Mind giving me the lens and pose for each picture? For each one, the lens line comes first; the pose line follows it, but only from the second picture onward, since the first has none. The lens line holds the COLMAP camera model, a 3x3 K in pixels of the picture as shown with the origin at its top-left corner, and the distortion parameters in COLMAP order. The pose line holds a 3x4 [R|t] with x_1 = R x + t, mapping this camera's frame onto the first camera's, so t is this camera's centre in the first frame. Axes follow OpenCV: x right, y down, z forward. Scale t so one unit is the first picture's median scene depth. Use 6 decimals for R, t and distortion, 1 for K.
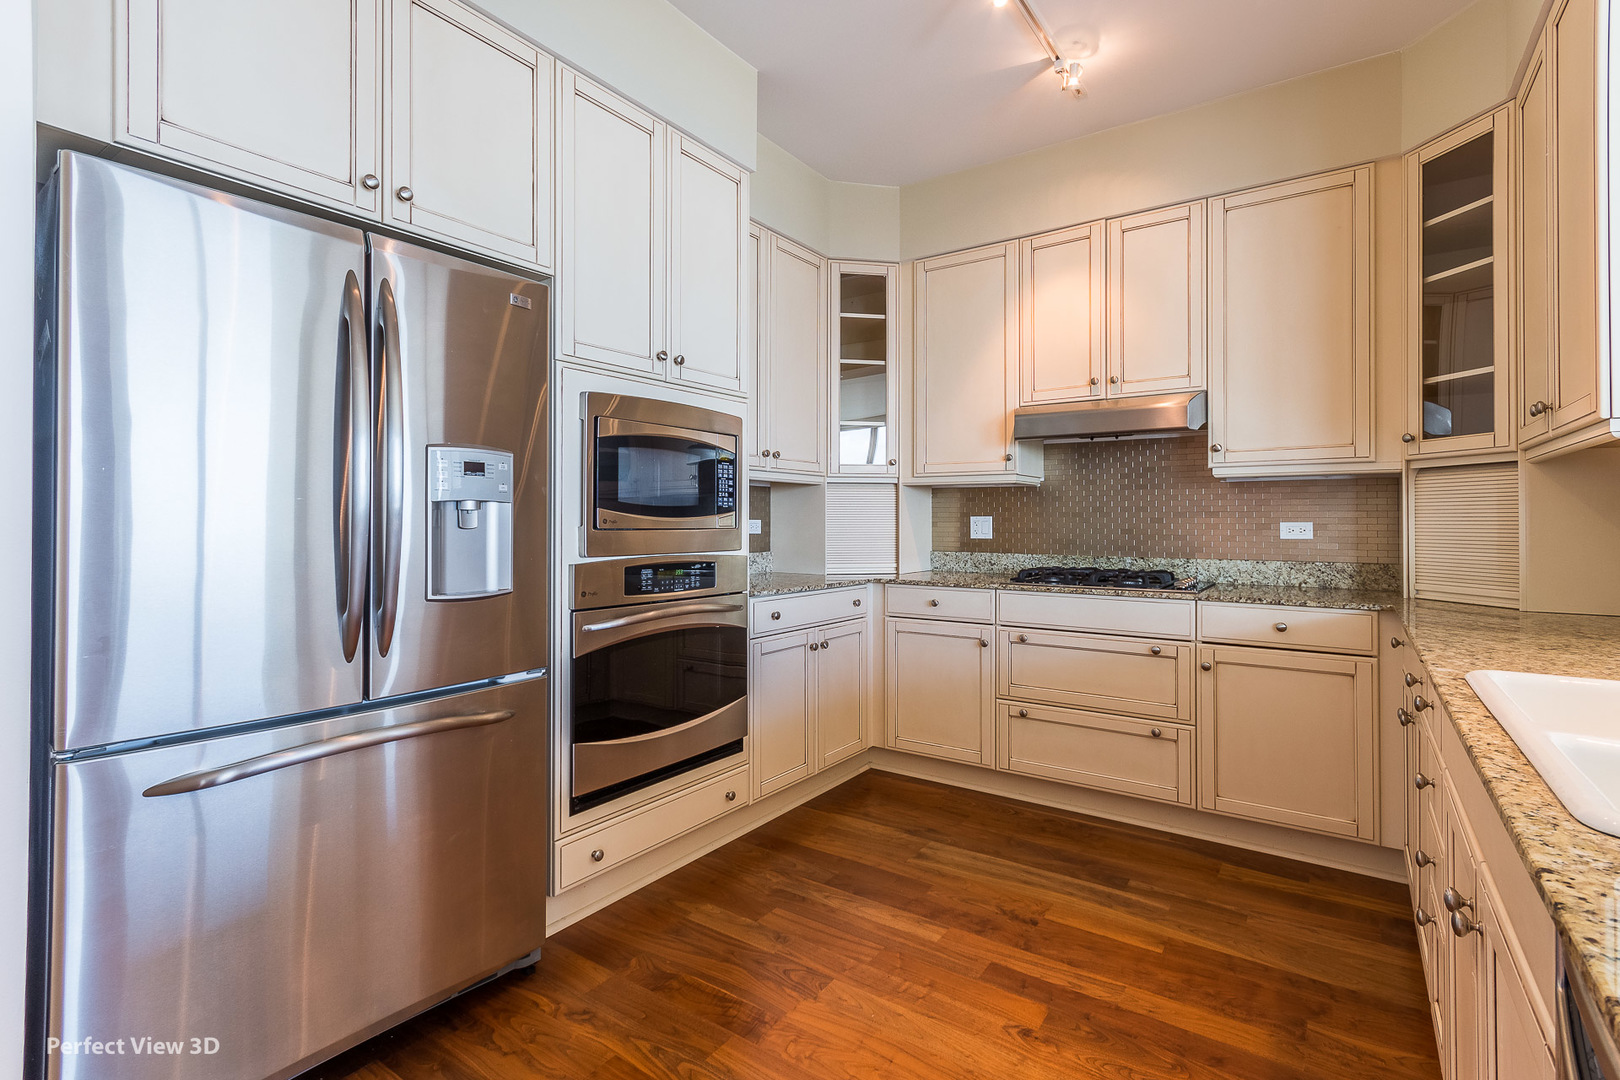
lens RADIAL K [[764.5, 0, 815.1], [0, 764.5, 510.3], [0, 0, 1]] dist [0.000762, 0.001693]
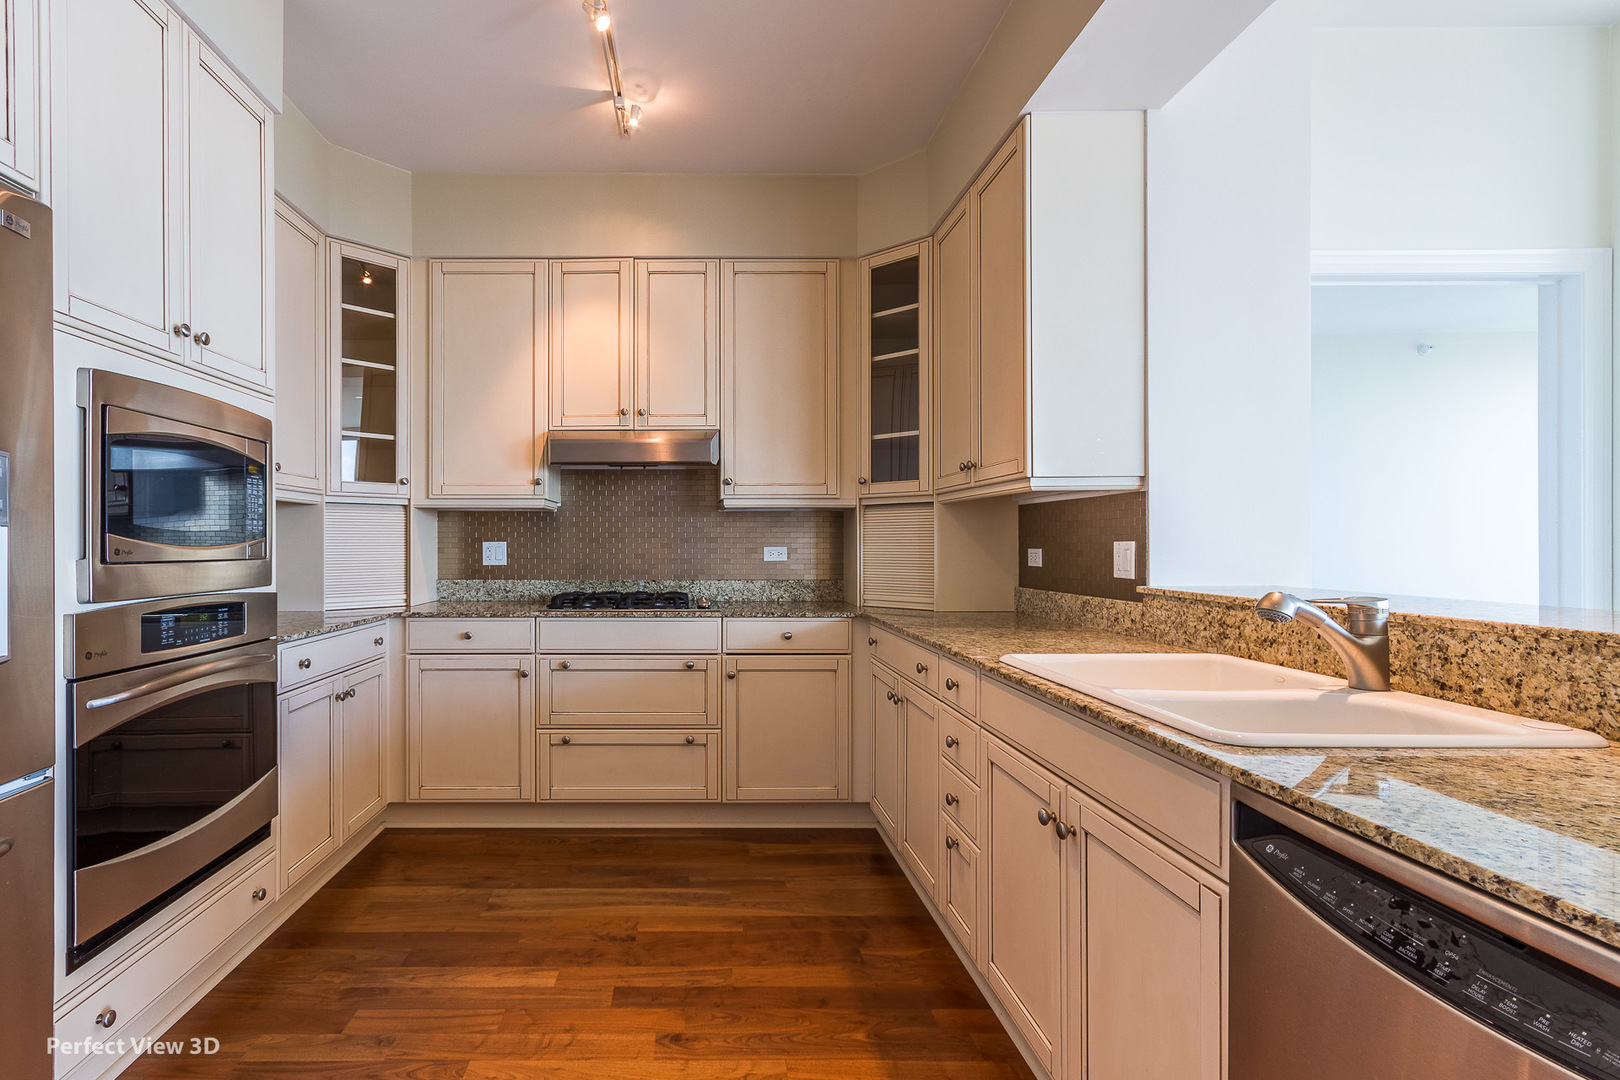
lens RADIAL K [[794.6, 0, 698.7], [0, 794.6, 541.3], [0, 0, 1]] dist [-0.001894, 0.001486]
pose [[0.821453, -0.000845, 0.570275, -0.204265], [-0.005012, 0.999950, 0.008701, -0.003812], [-0.570254, -0.010006, 0.821408, 0.063547]]
